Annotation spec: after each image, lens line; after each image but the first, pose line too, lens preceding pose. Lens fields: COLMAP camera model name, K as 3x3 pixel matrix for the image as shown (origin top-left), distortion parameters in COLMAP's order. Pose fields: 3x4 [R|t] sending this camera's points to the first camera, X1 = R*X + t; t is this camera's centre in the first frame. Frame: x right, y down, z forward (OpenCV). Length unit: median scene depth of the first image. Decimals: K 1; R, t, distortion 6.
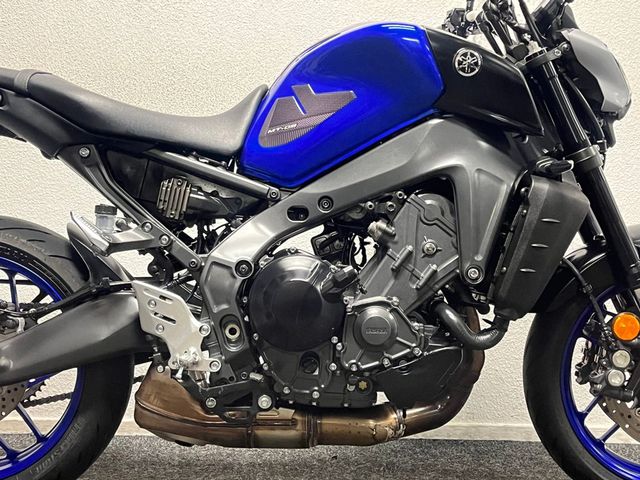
lens RADIAL K [[875.3, 0, 324.1], [0, 875.3, 243.3], [0, 0, 1]] dist [0.055743, 0.000000]
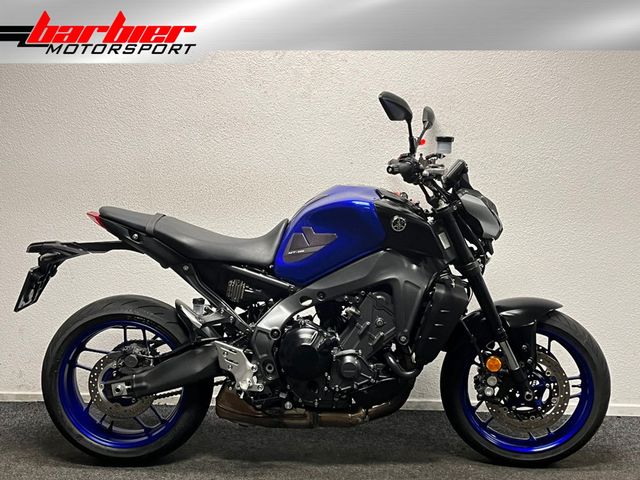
lens RADIAL K [[842.0, 0, 316.3], [0, 842.0, 233.9], [0, 0, 1]] dist [0.096184, 0.000000]
pose [[0.998857, -0.004414, -0.047603, 0.072841], [0.009087, 0.995104, 0.098410, -0.336656], [0.046936, -0.098730, 0.994007, -0.676982]]
